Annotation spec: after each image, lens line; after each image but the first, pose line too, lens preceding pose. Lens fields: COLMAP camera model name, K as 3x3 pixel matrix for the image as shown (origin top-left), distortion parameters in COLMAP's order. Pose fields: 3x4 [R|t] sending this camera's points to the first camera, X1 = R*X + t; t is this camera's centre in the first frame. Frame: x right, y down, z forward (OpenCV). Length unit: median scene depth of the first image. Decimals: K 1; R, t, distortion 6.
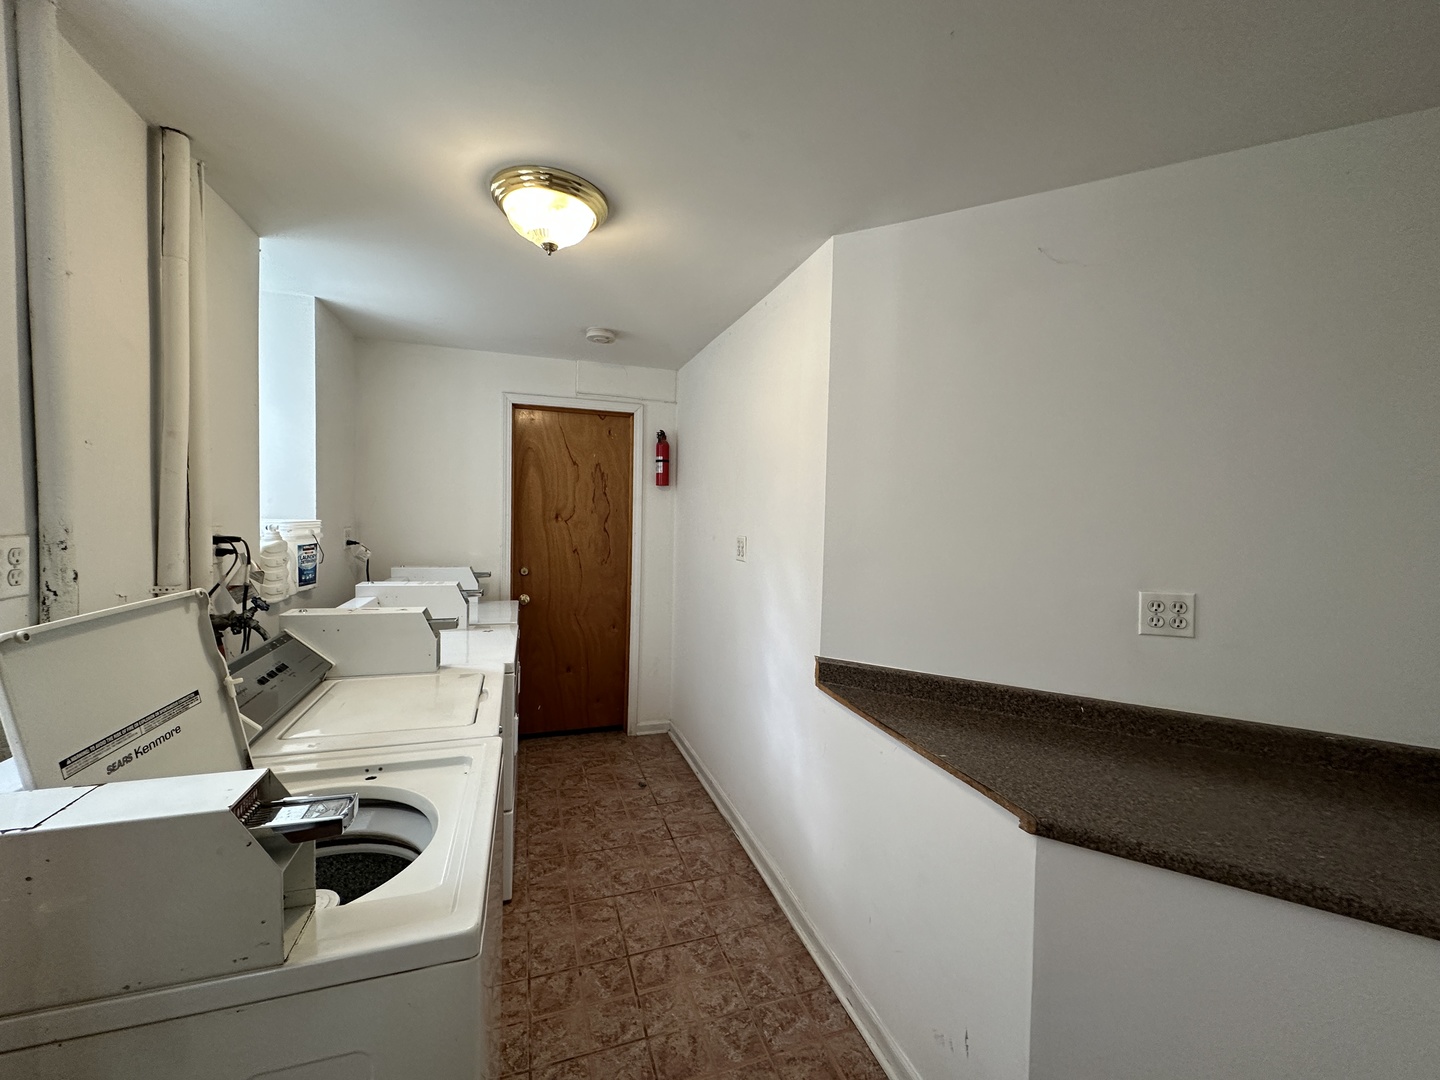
lens RADIAL K [[576.6, 0, 720.0], [0, 576.6, 540.0], [0, 0, 1]] dist [-0.001398, 0.000140]
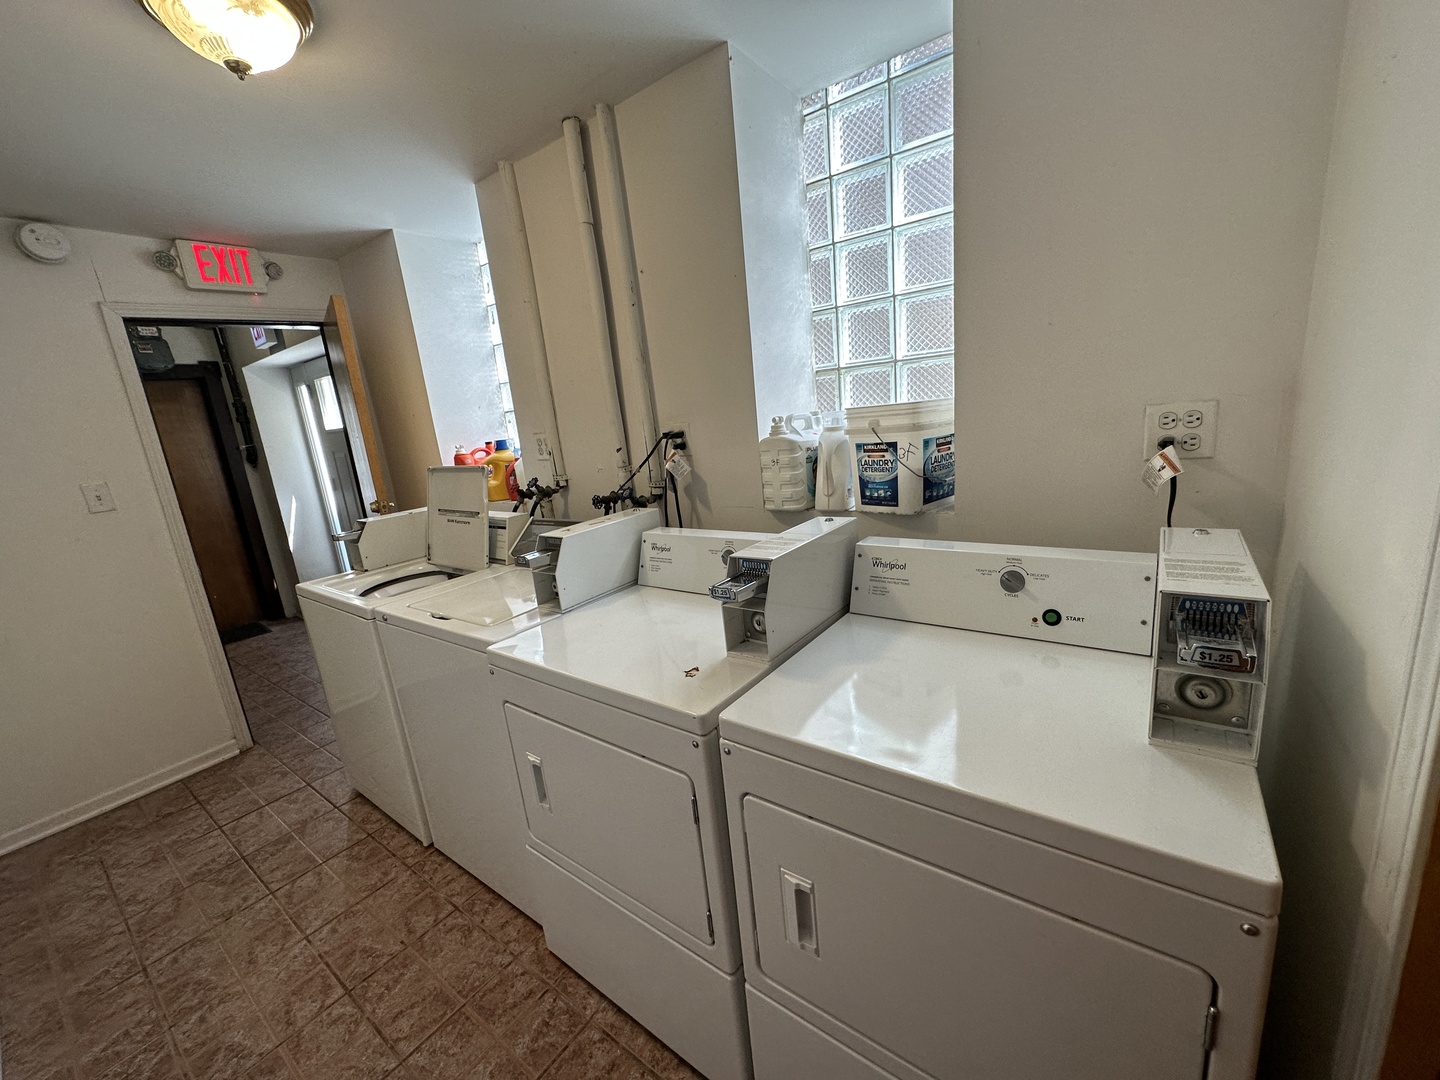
lens RADIAL K [[576.6, 0, 720.0], [0, 576.6, 540.0], [0, 0, 1]] dist [-0.001398, 0.000140]
pose [[-0.823358, 0.177072, -0.539191, -0.240715], [0.046901, 0.968060, 0.246295, -0.062423], [0.565581, 0.177500, -0.805364, 1.657927]]
